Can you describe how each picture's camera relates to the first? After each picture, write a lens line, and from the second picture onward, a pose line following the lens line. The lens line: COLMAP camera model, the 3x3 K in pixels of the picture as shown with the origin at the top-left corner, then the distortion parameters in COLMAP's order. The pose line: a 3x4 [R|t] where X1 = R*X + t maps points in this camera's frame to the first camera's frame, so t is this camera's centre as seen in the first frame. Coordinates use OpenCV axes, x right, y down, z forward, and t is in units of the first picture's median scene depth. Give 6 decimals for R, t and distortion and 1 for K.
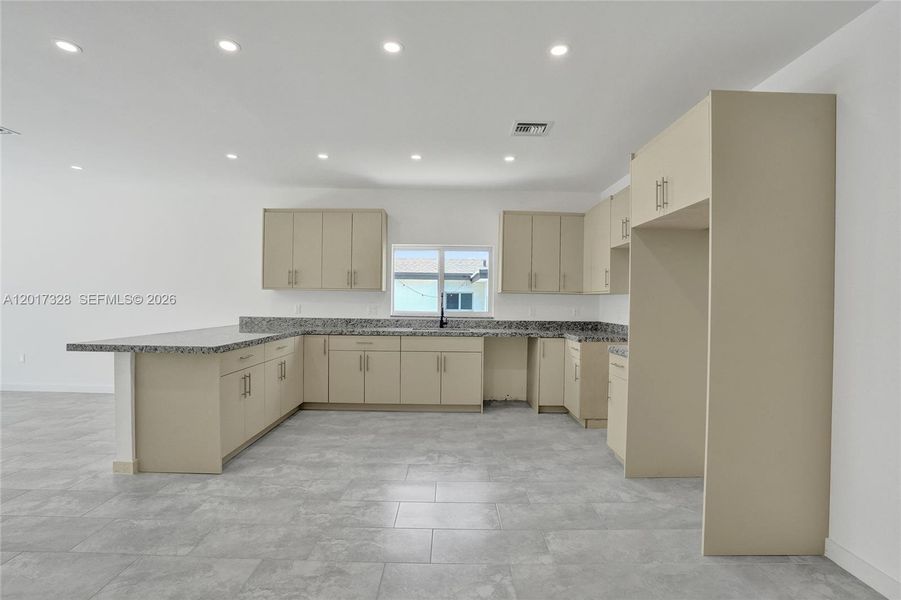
lens RADIAL K [[417.3, 0, 447.0], [0, 417.3, 302.7], [0, 0, 1]] dist [-0.064312, 0.022450]
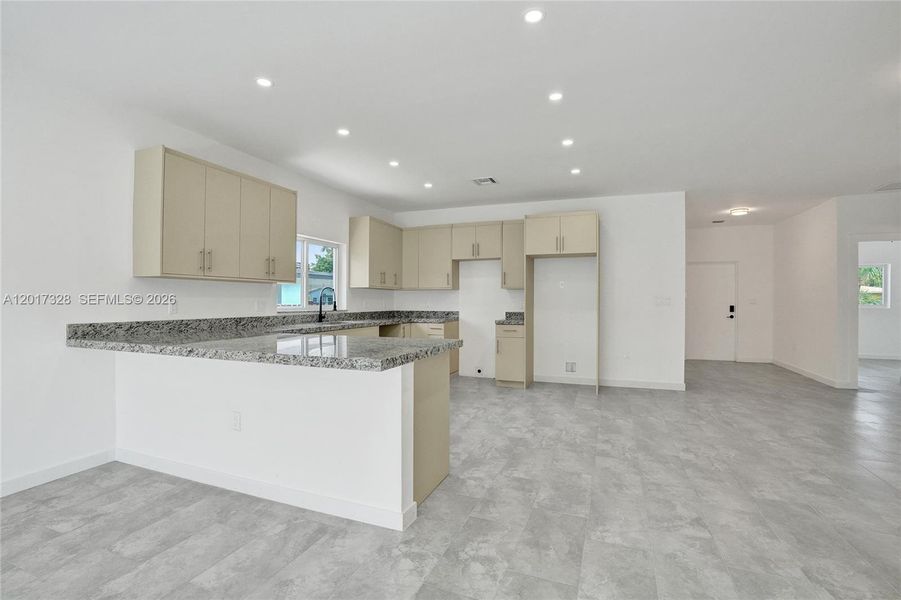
lens RADIAL K [[417.3, 0, 451.4], [0, 417.3, 295.5], [0, 0, 1]] dist [-0.064312, 0.022450]
pose [[0.361512, -0.000787, 0.932367, -0.915998], [0.008203, 0.999964, -0.002336, 0.002480], [-0.932332, 0.008493, 0.361505, 0.399305]]
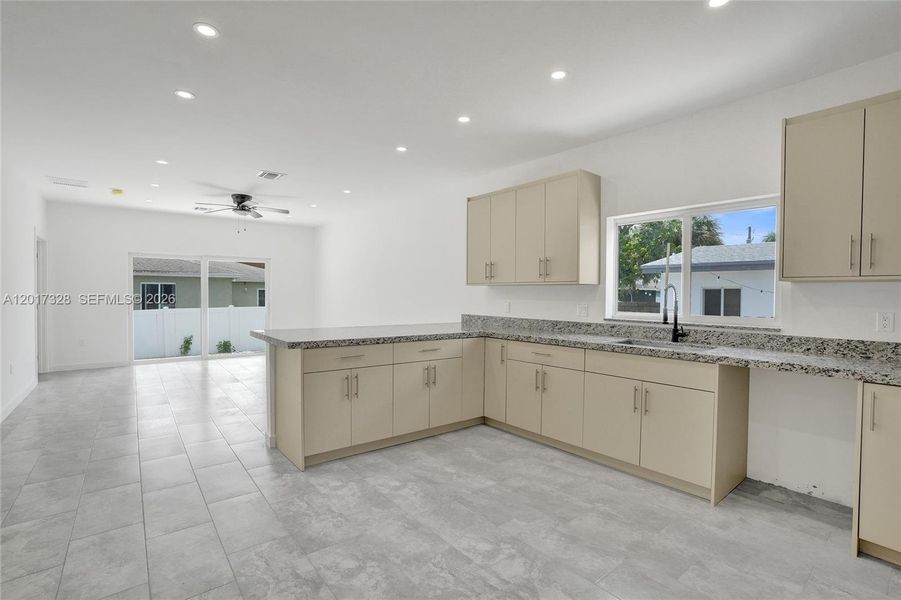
lens RADIAL K [[417.3, 0, 452.1], [0, 417.3, 301.0], [0, 0, 1]] dist [-0.064312, 0.022450]
pose [[0.631158, 0.005336, -0.775636, 0.277630], [-0.006580, 0.999977, 0.001526, 0.001793], [0.775626, 0.004141, 0.631179, 0.407232]]
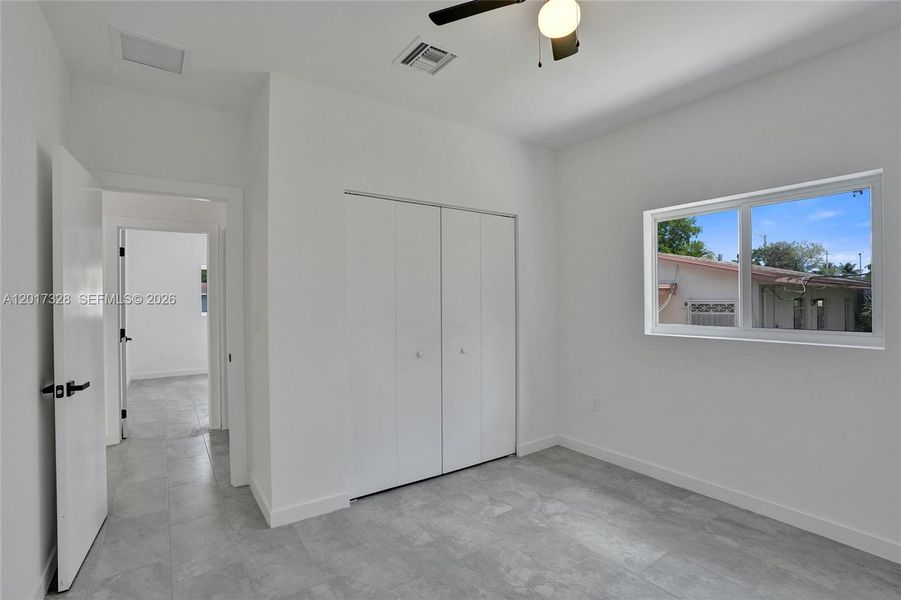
lens RADIAL K [[417.3, 0, 448.9], [0, 417.3, 295.7], [0, 0, 1]] dist [-0.064312, 0.022450]
pose [[-0.577424, 0.009372, 0.816391, -0.812589], [0.007450, 0.999953, -0.006209, -0.020856], [-0.816410, 0.002497, -0.577467, 0.822169]]
